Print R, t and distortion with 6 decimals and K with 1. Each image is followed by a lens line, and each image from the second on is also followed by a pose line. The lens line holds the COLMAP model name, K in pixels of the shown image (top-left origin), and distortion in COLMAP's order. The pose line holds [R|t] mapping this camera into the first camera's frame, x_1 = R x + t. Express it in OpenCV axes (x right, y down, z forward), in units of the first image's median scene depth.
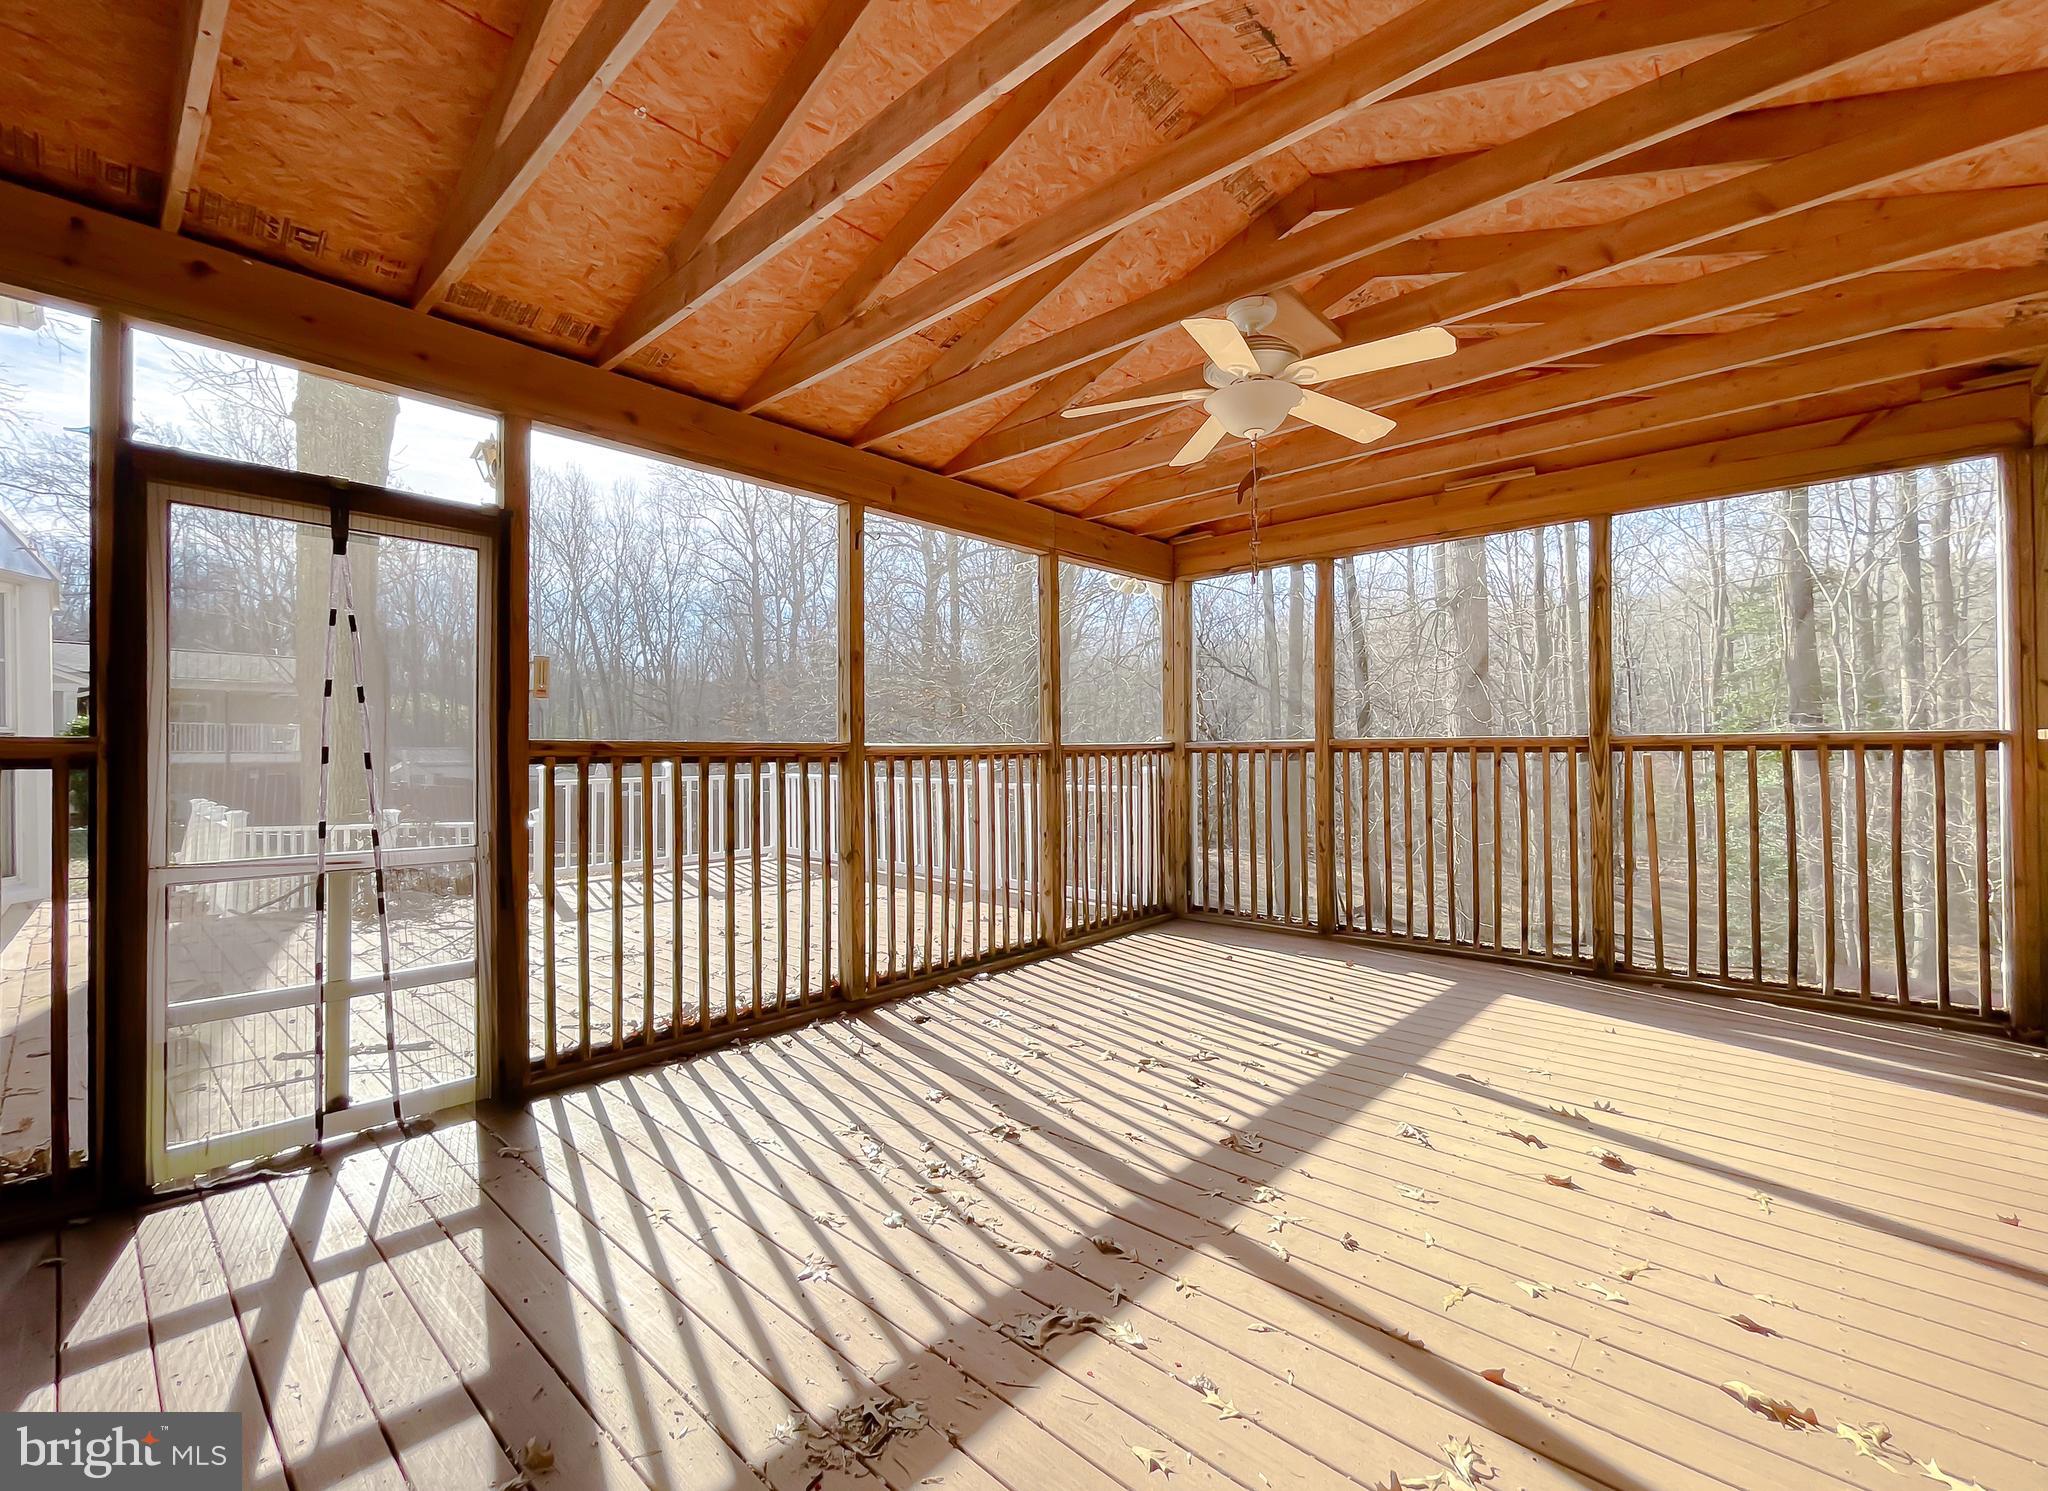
lens RADIAL K [[865.2, 0, 1024.0], [0, 865.2, 745.5], [0, 0, 1]] dist [0.000958, 0.000061]
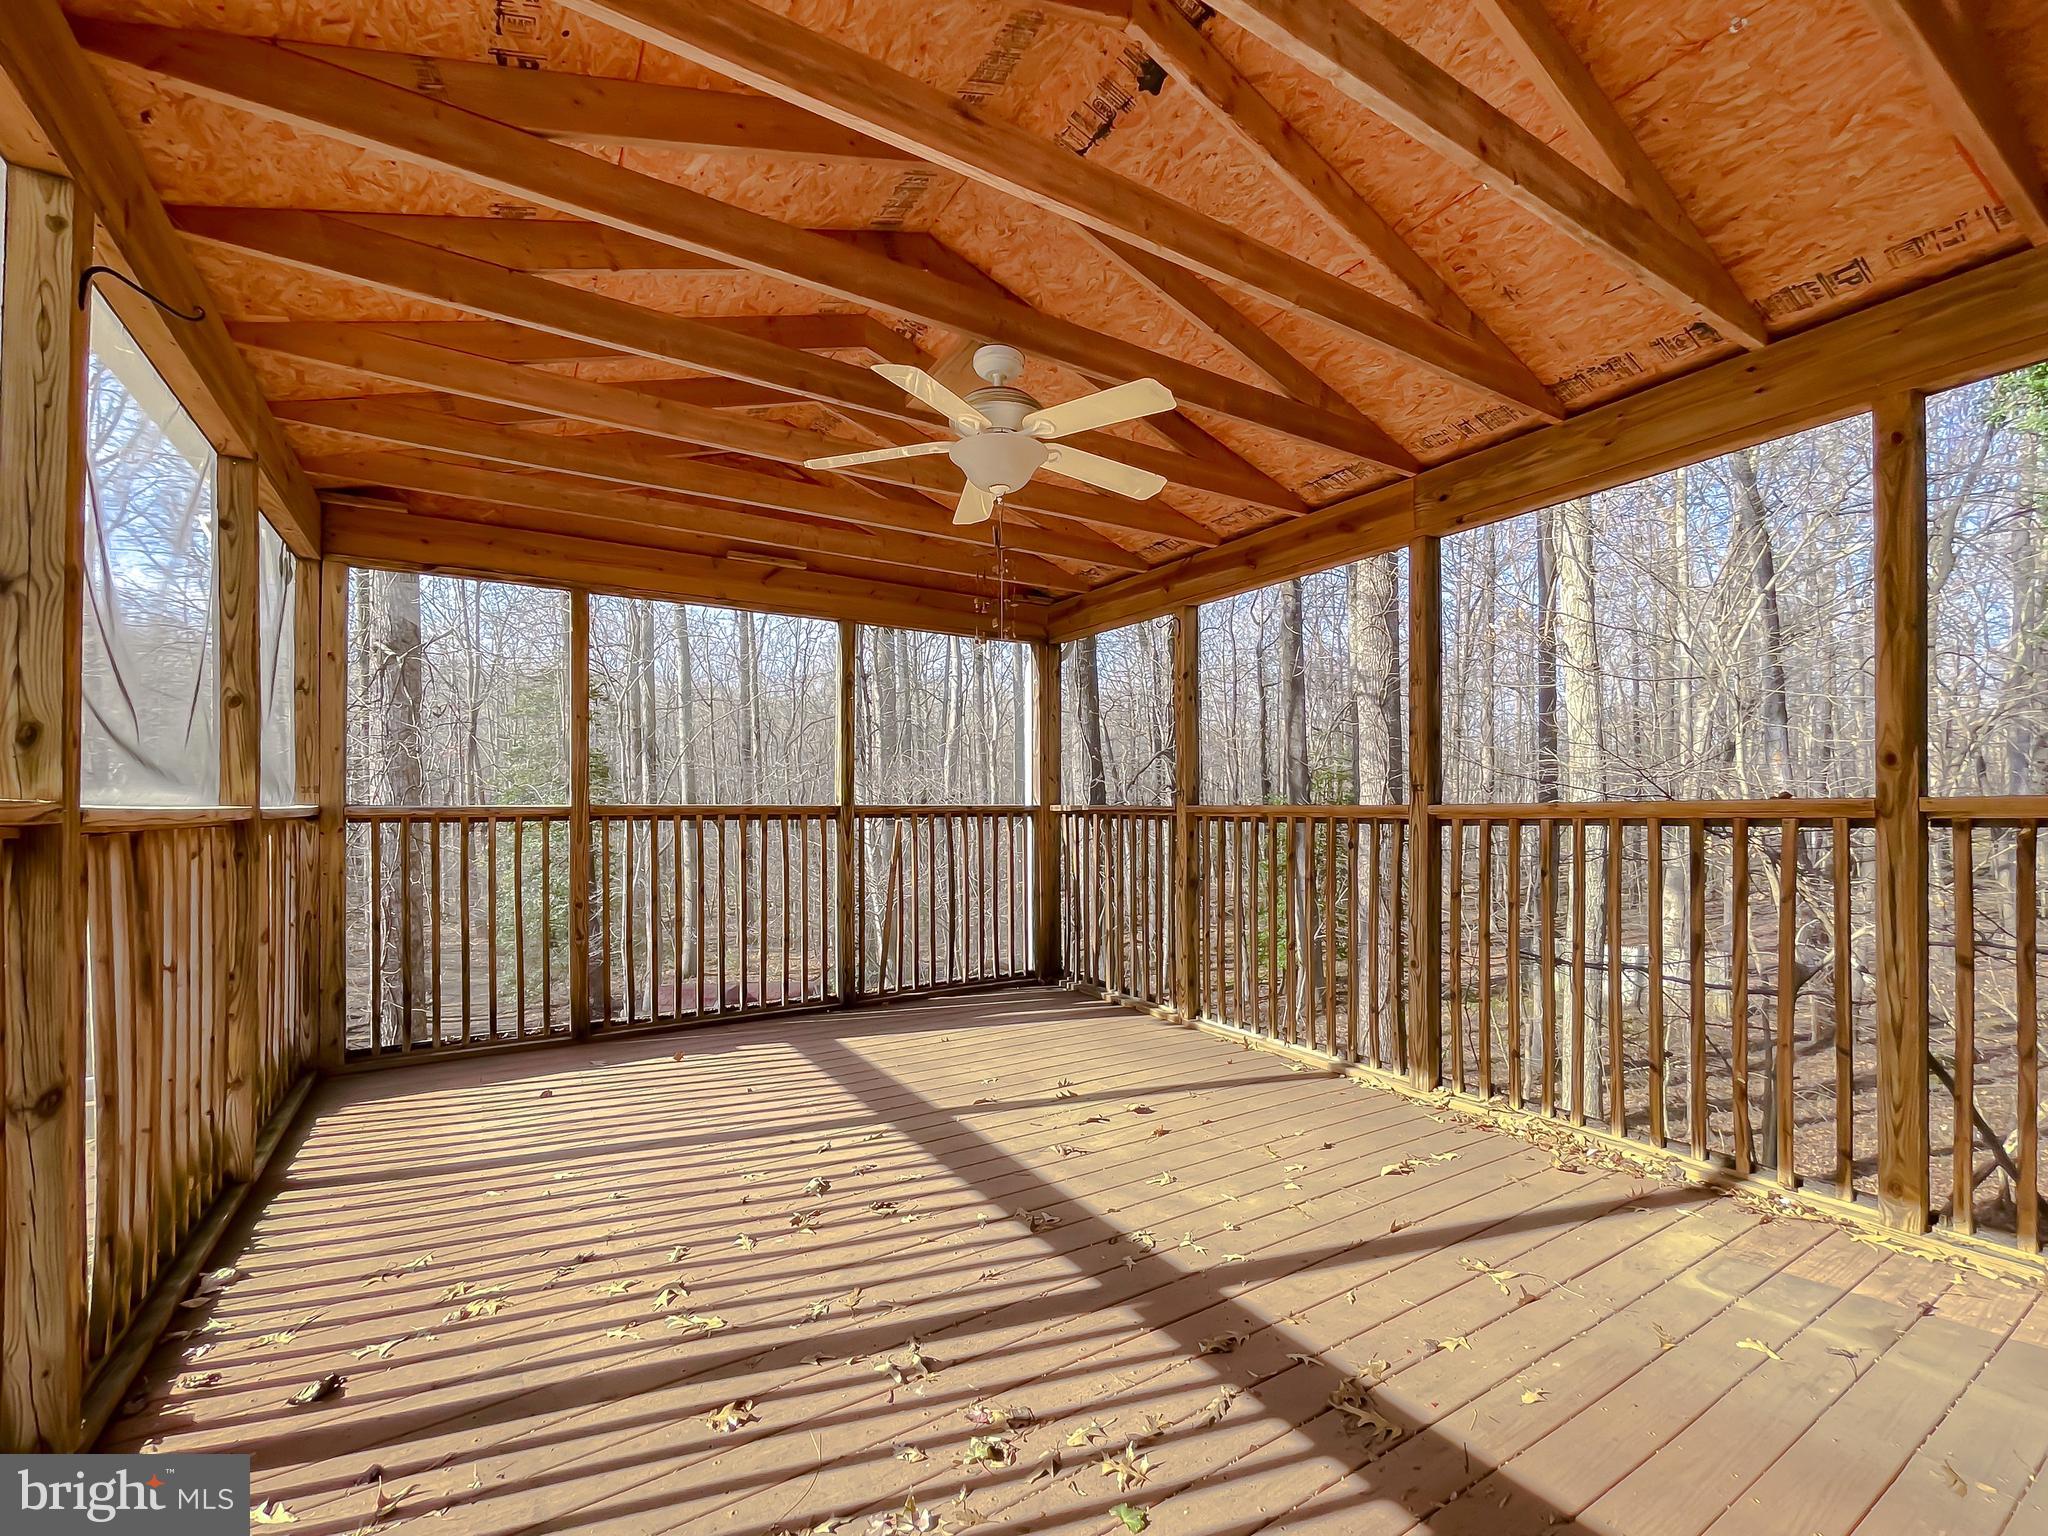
lens RADIAL K [[869.1, 0, 1011.1], [0, 869.1, 777.0], [0, 0, 1]] dist [0.003180, 0.000776]
pose [[0.282351, 0.047664, 0.958126, -0.564682], [-0.005187, 0.998826, -0.048160, 0.009914], [-0.959297, 0.008628, 0.282267, 0.599900]]
